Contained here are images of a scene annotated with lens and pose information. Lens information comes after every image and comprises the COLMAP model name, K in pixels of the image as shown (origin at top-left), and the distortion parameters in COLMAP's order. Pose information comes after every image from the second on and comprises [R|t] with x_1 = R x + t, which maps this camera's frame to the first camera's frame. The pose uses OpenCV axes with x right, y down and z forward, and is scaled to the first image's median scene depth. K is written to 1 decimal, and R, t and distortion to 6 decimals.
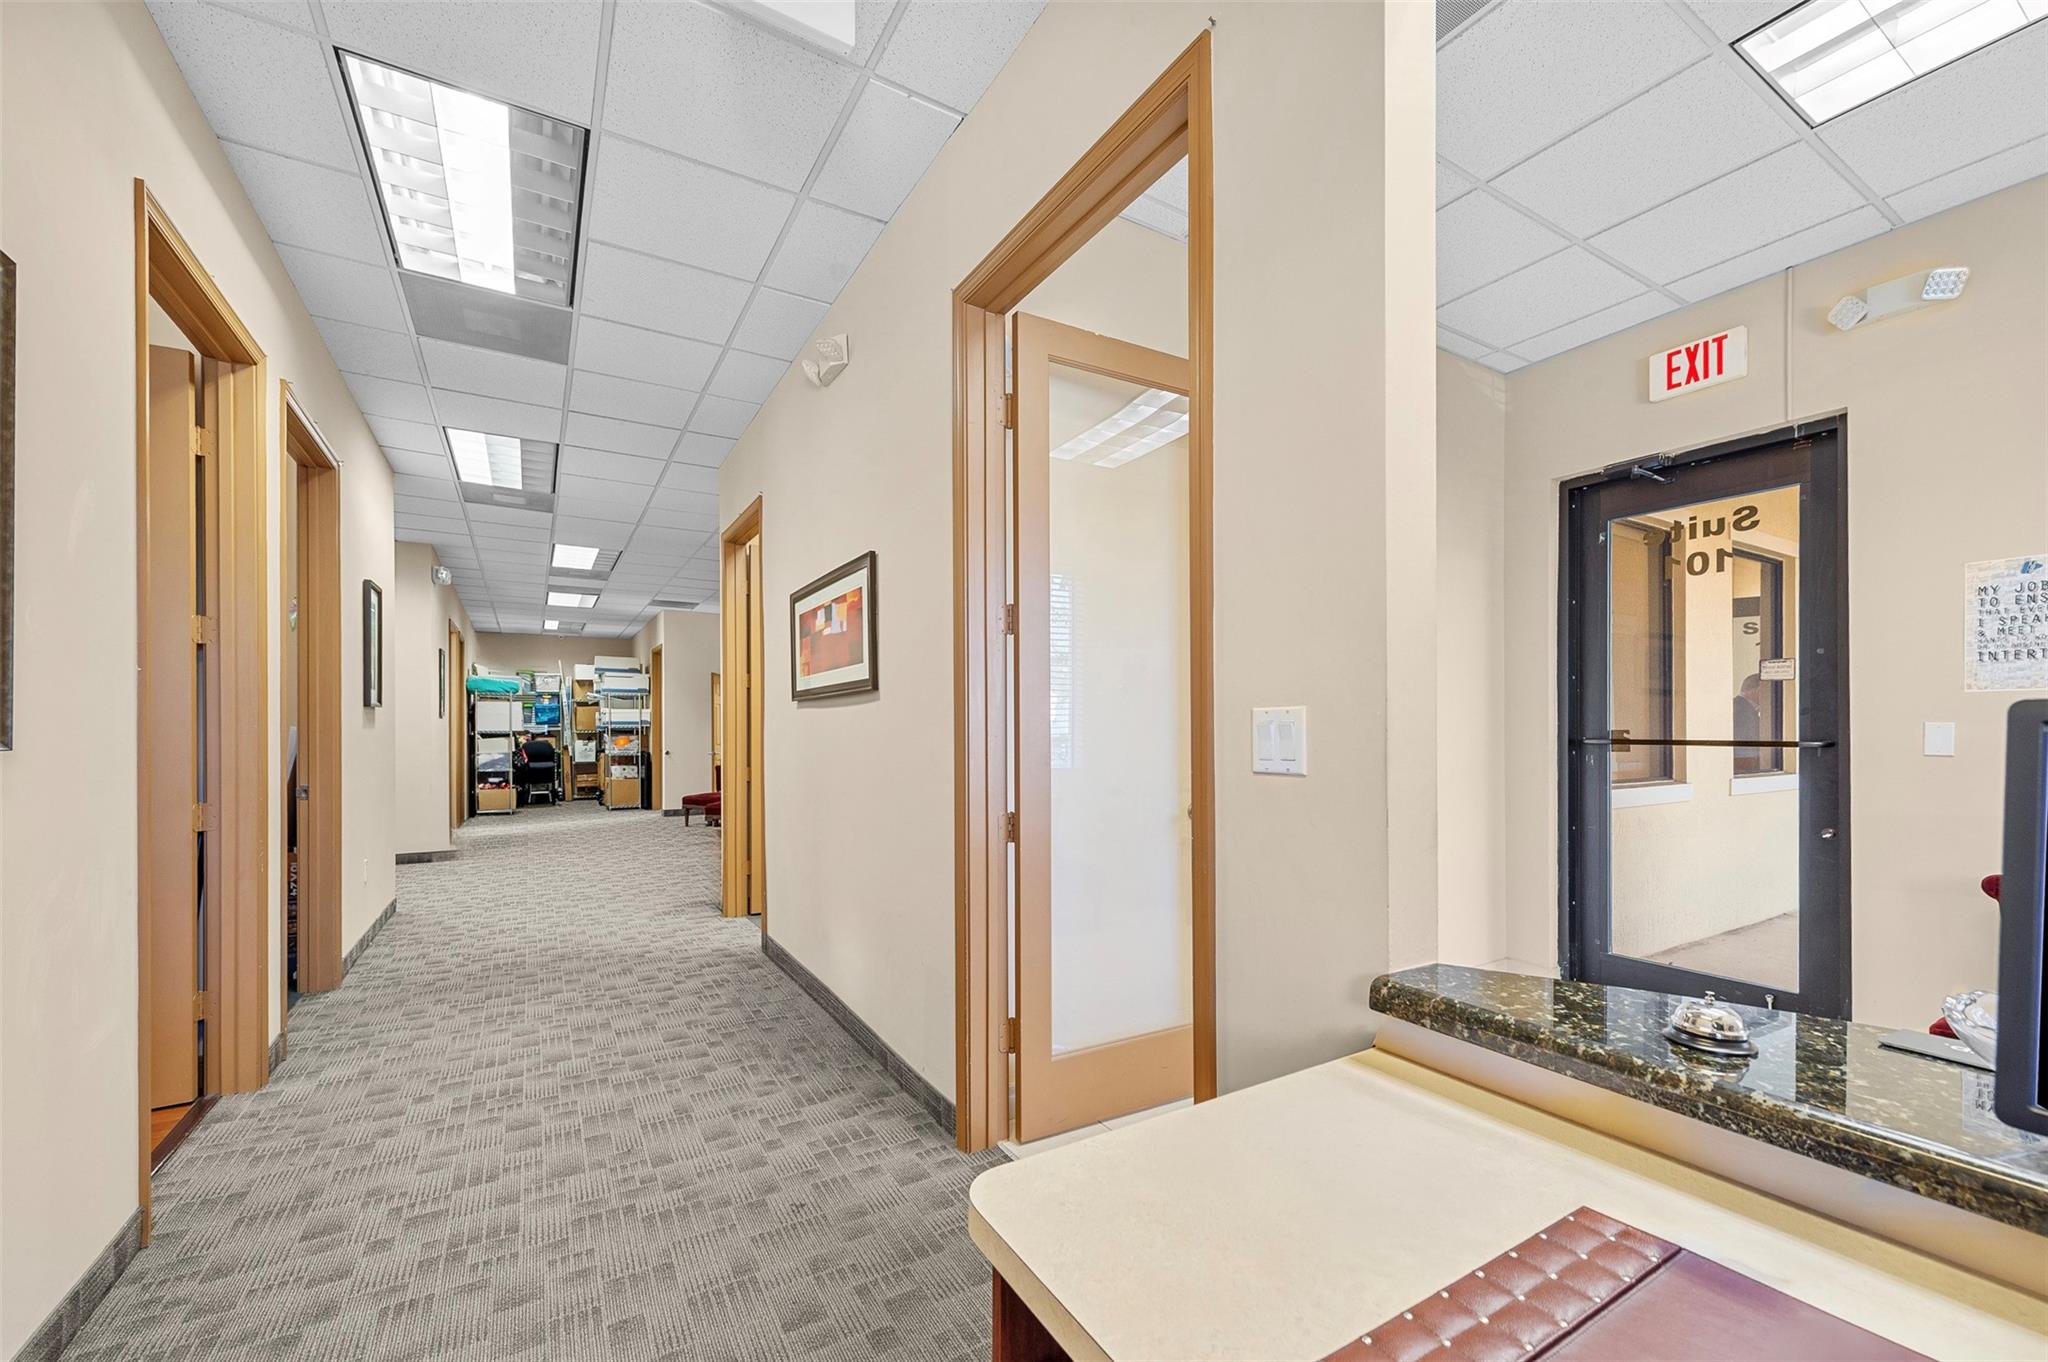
lens RADIAL K [[811.9, 0, 1023.9], [0, 811.9, 725.9], [0, 0, 1]] dist [0.011290, -0.001442]
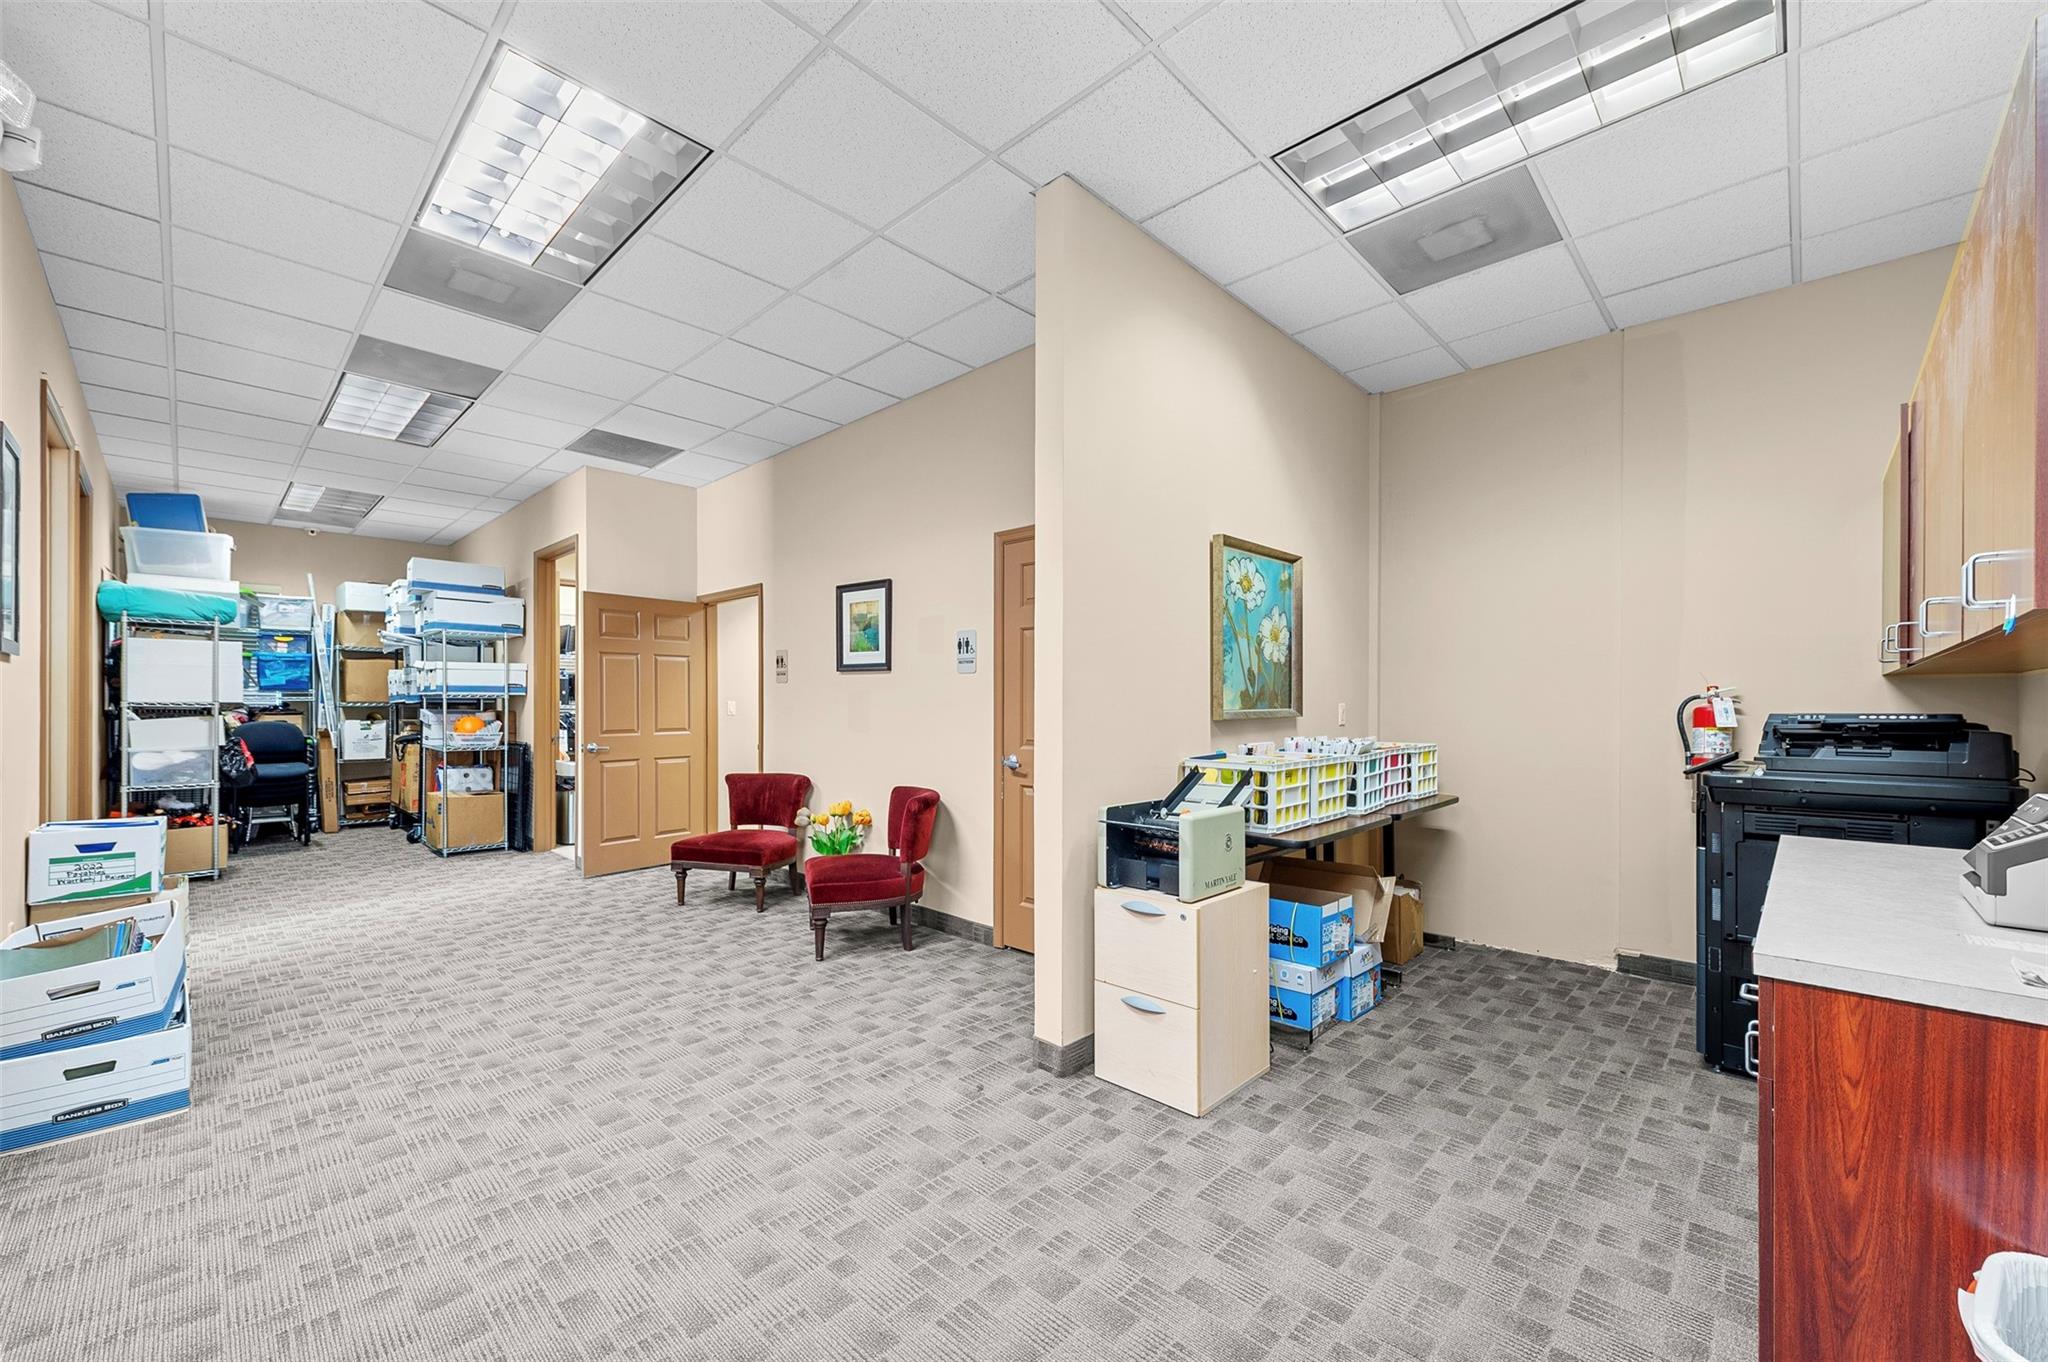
lens RADIAL K [[811.9, 0, 1014.9], [0, 811.9, 709.2], [0, 0, 1]] dist [0.011290, -0.001442]
pose [[0.969828, 0.004931, 0.243742, -0.269720], [-0.007618, 0.999920, 0.010082, 0.001348], [-0.243673, -0.011635, 0.969788, 0.388946]]
